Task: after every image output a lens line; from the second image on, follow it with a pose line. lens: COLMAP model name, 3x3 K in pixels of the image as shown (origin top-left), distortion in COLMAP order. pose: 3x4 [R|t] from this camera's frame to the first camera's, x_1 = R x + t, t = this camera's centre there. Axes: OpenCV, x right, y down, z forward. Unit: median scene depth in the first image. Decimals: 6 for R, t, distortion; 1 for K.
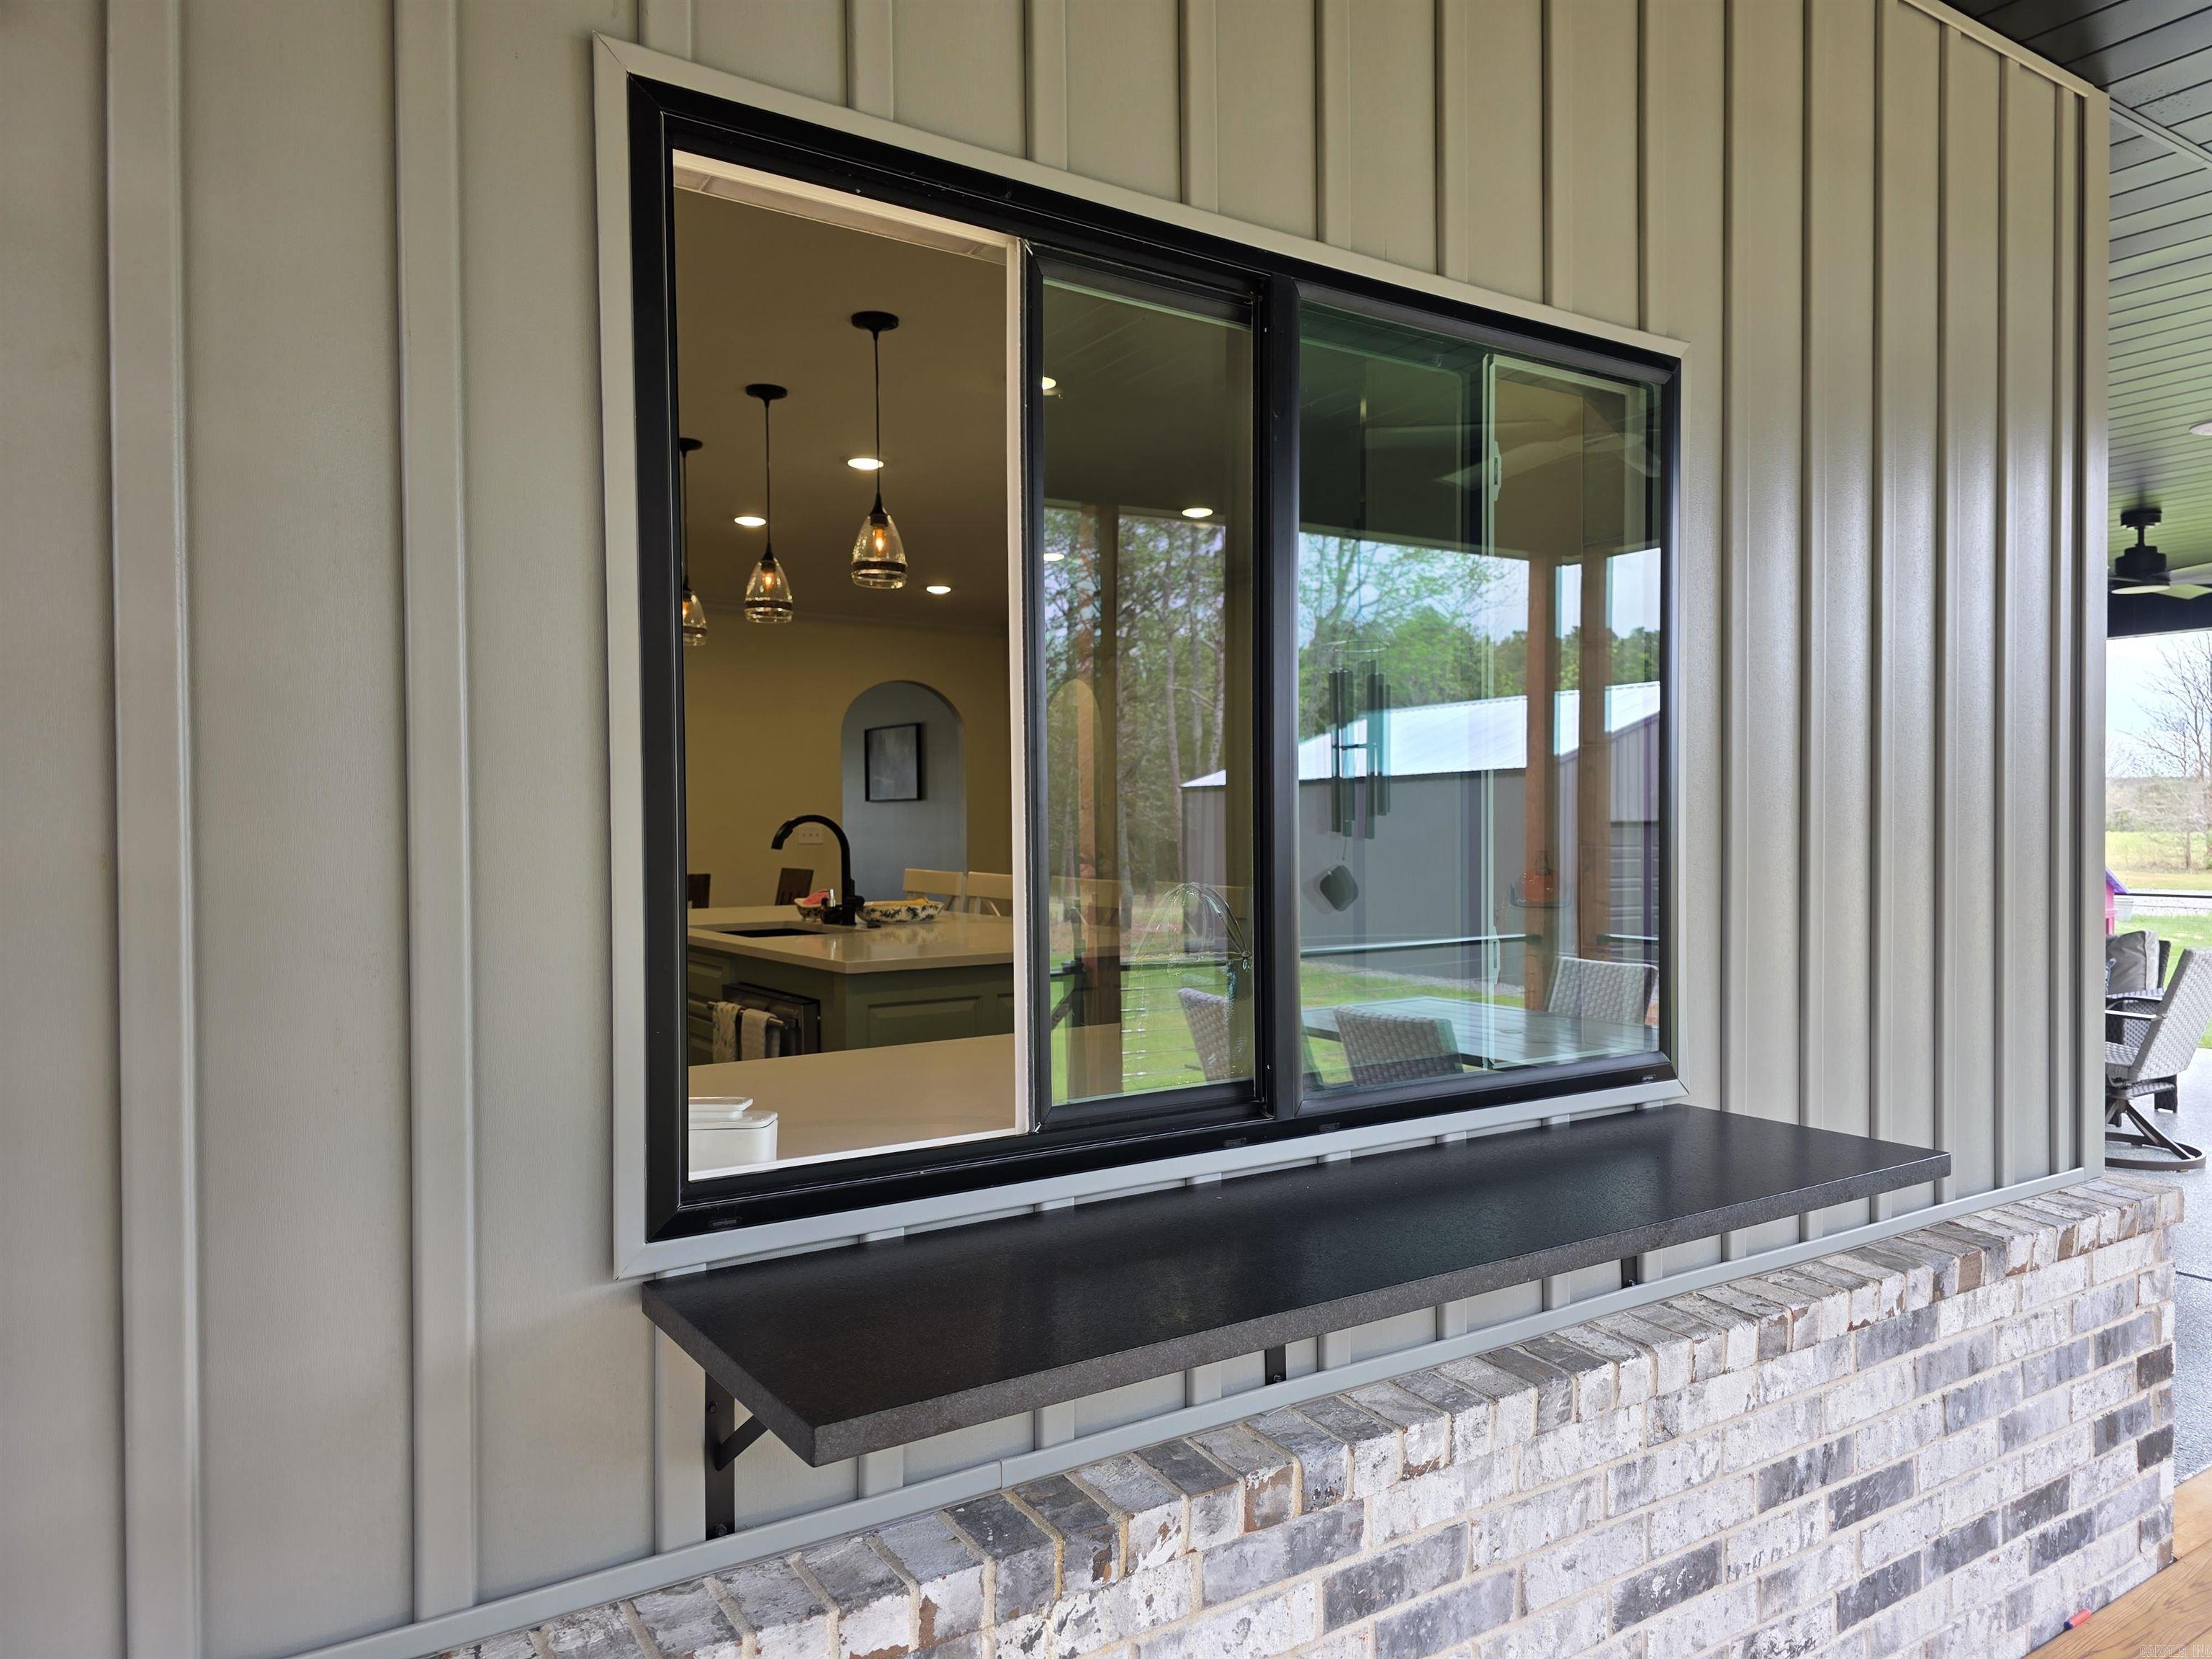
lens RADIAL K [[1494.7, 0, 1123.0], [0, 1494.7, 860.8], [0, 0, 1]] dist [0.071063, -0.067384]
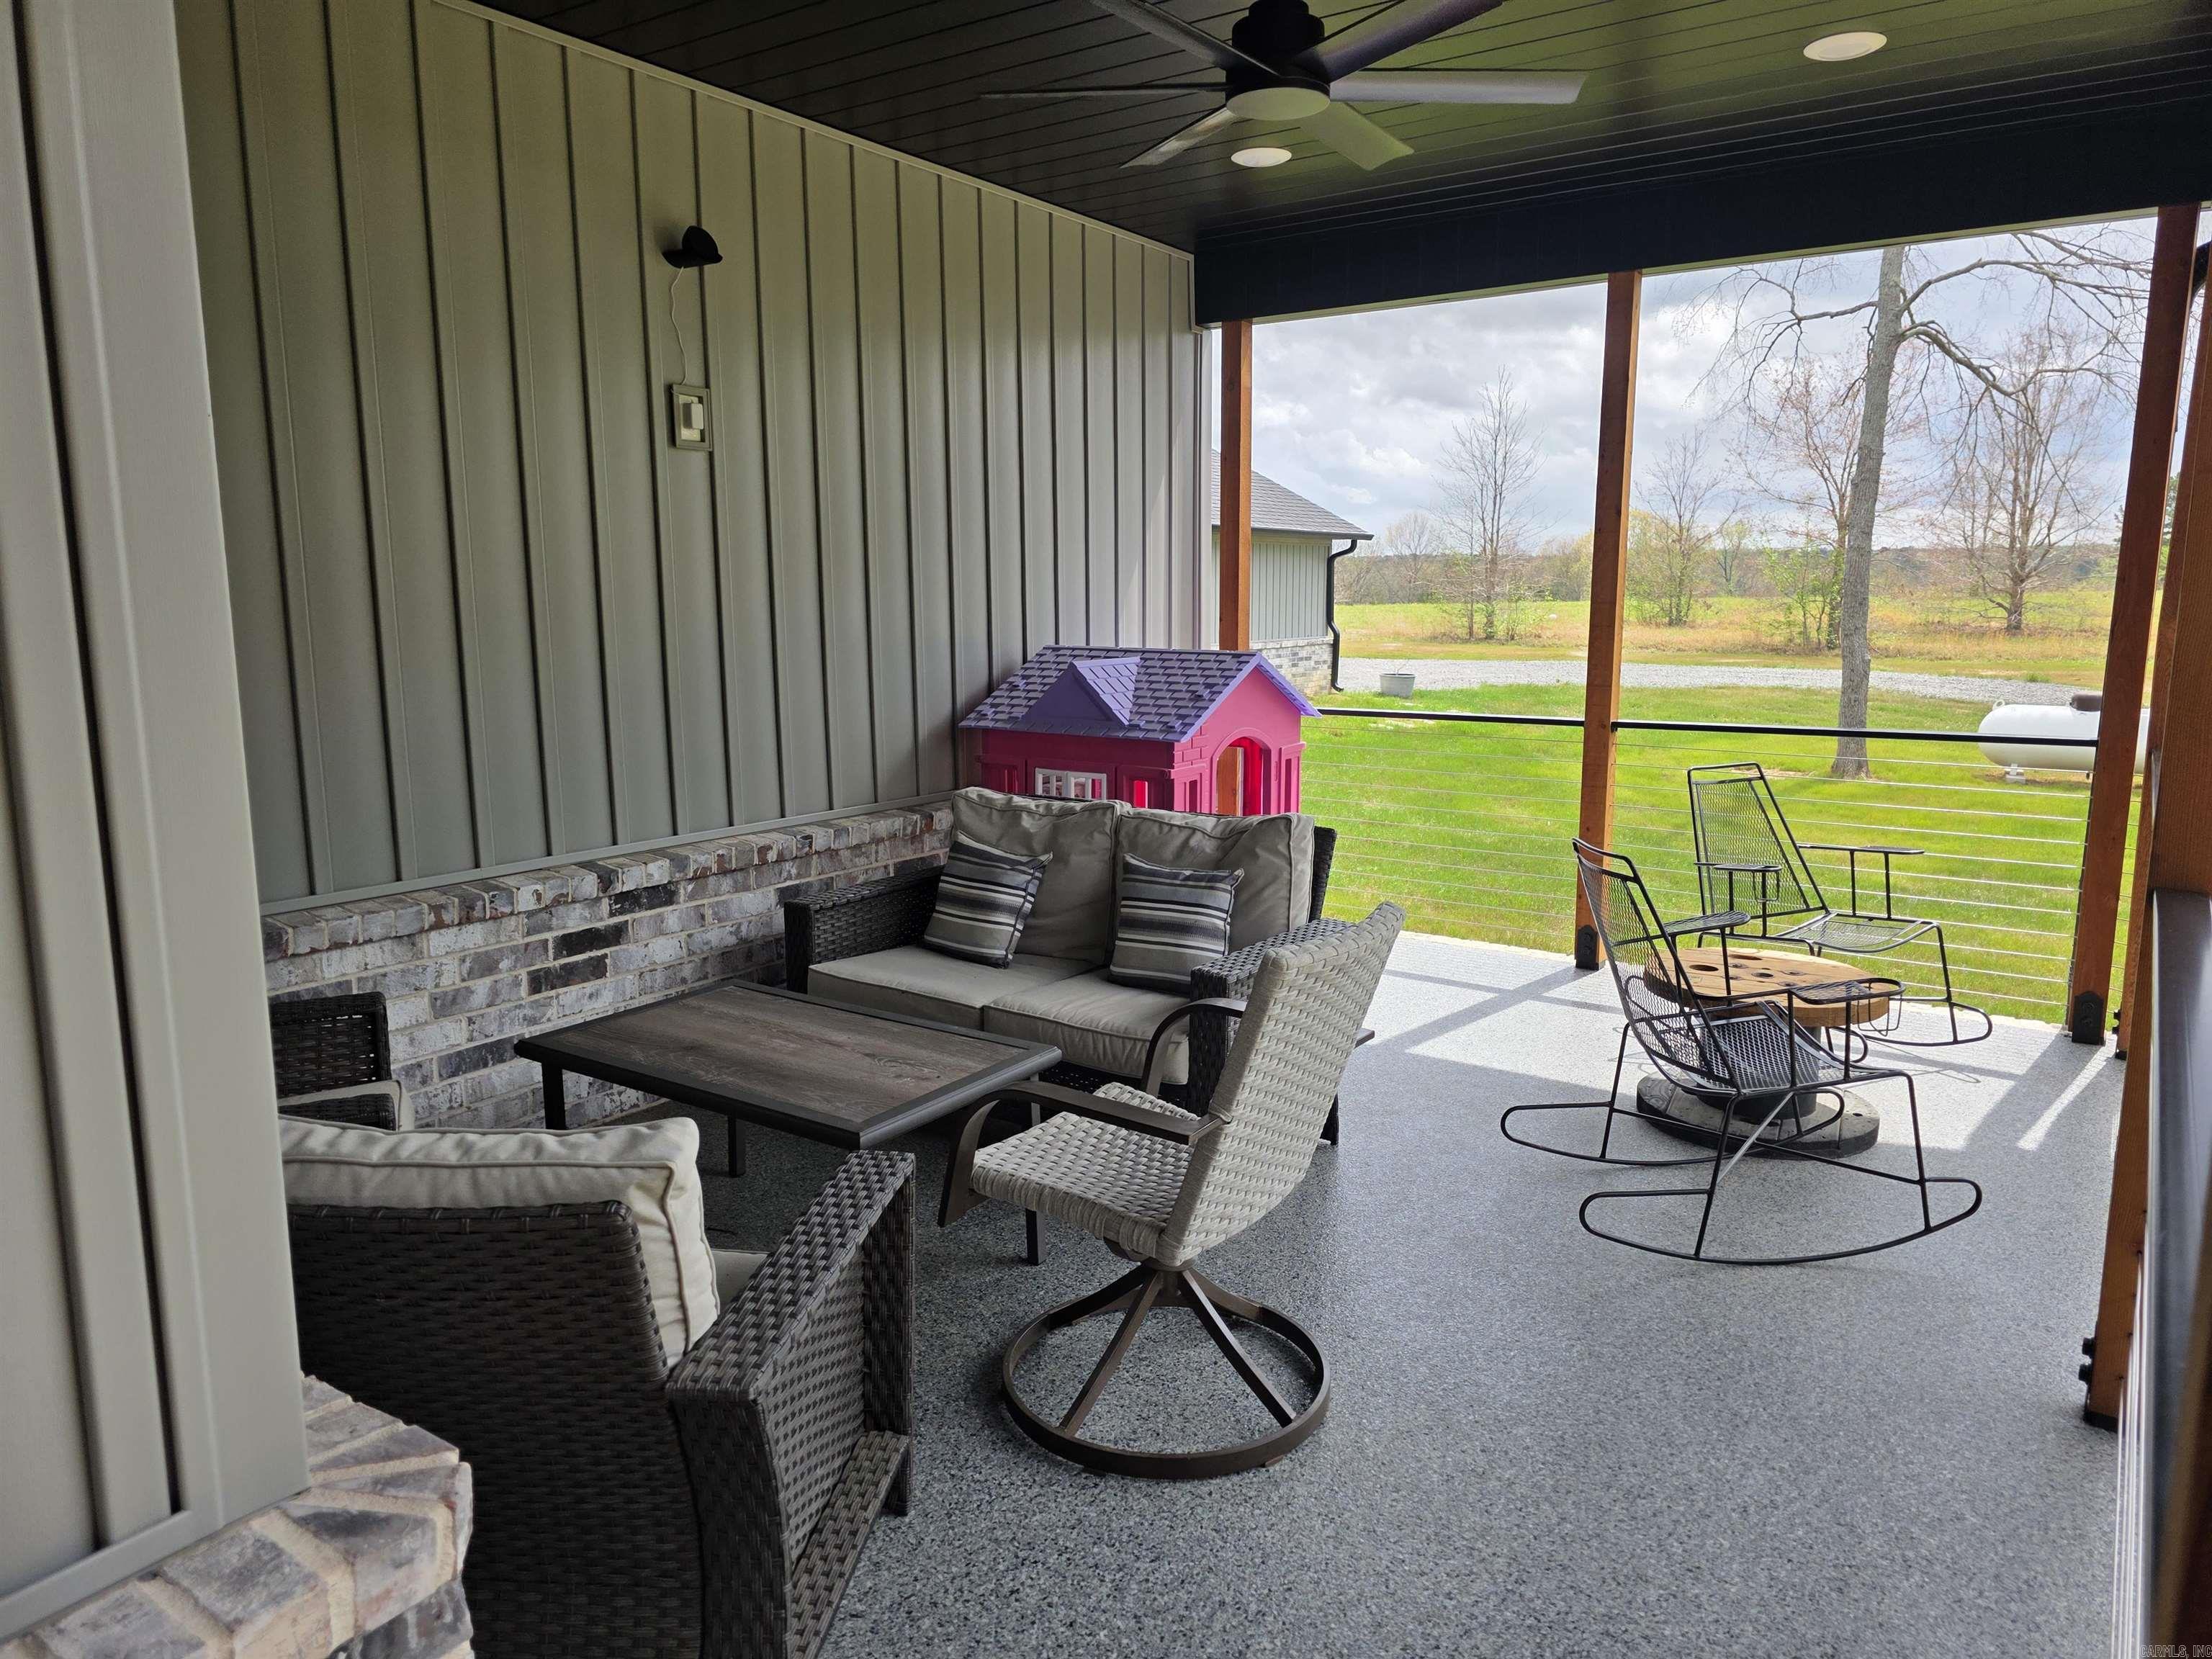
lens RADIAL K [[1494.7, 0, 1123.0], [0, 1494.7, 860.8], [0, 0, 1]] dist [0.071063, -0.067384]
pose [[0.928473, -0.059702, 0.366569, 0.425054], [0.003334, 0.988295, 0.152516, -0.017574], [-0.371384, -0.140385, 0.917805, 0.541622]]
